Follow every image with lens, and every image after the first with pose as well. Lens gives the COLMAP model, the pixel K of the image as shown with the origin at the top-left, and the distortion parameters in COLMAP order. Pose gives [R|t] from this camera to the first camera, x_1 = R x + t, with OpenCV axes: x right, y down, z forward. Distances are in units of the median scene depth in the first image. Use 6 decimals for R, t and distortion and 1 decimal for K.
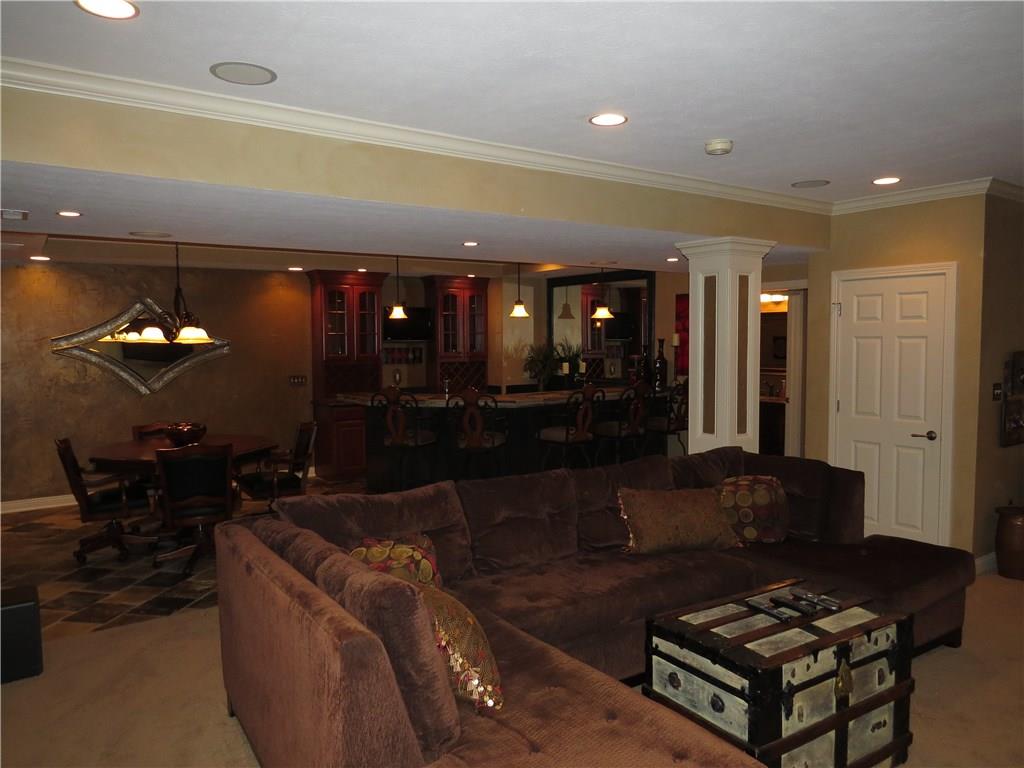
lens RADIAL K [[747.3, 0, 512.0], [0, 747.3, 384.0], [0, 0, 1]] dist [0.002678, 0.000232]
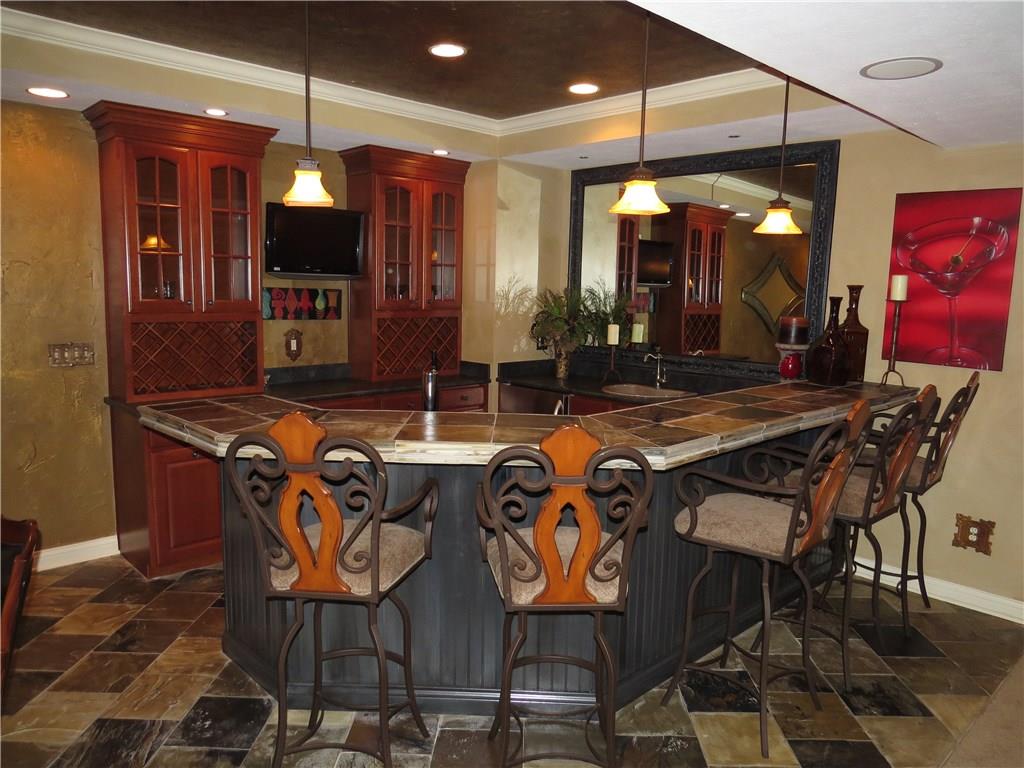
lens RADIAL K [[719.6, 0, 512.0], [0, 719.6, 384.0], [0, 0, 1]] dist [-0.008505, -0.001427]
pose [[0.986754, 0.006711, 0.162085, -0.084541], [-0.018842, 0.997123, 0.073424, -0.021819], [-0.161126, -0.075506, 0.984041, 0.483315]]
